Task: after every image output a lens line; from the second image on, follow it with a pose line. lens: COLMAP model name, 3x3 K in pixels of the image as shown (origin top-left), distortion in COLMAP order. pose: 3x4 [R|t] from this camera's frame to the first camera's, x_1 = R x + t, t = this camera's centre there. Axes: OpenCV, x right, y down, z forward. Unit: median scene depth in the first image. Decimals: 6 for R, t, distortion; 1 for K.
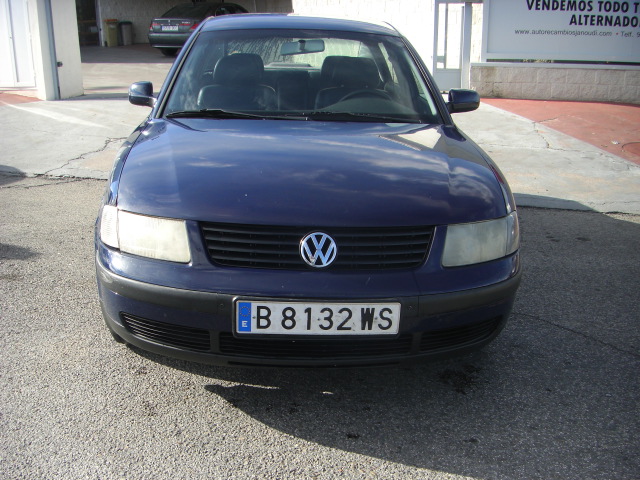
lens RADIAL K [[718.7, 0, 299.3], [0, 718.7, 306.0], [0, 0, 1]] dist [-0.154270, 0.036803]
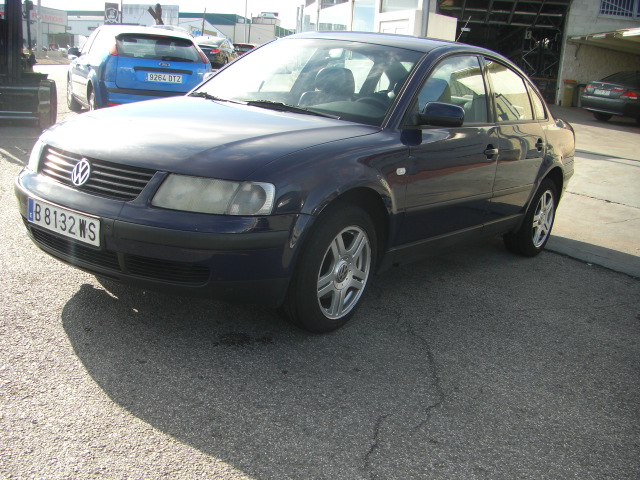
lens RADIAL K [[718.7, 0, 299.3], [0, 718.7, 306.0], [0, 0, 1]] dist [-0.154270, 0.036803]
pose [[0.763415, 0.260296, -0.591138, 1.077382], [-0.308671, 0.950956, 0.020108, 0.004202], [0.567380, 0.167116, 0.806320, 0.202987]]
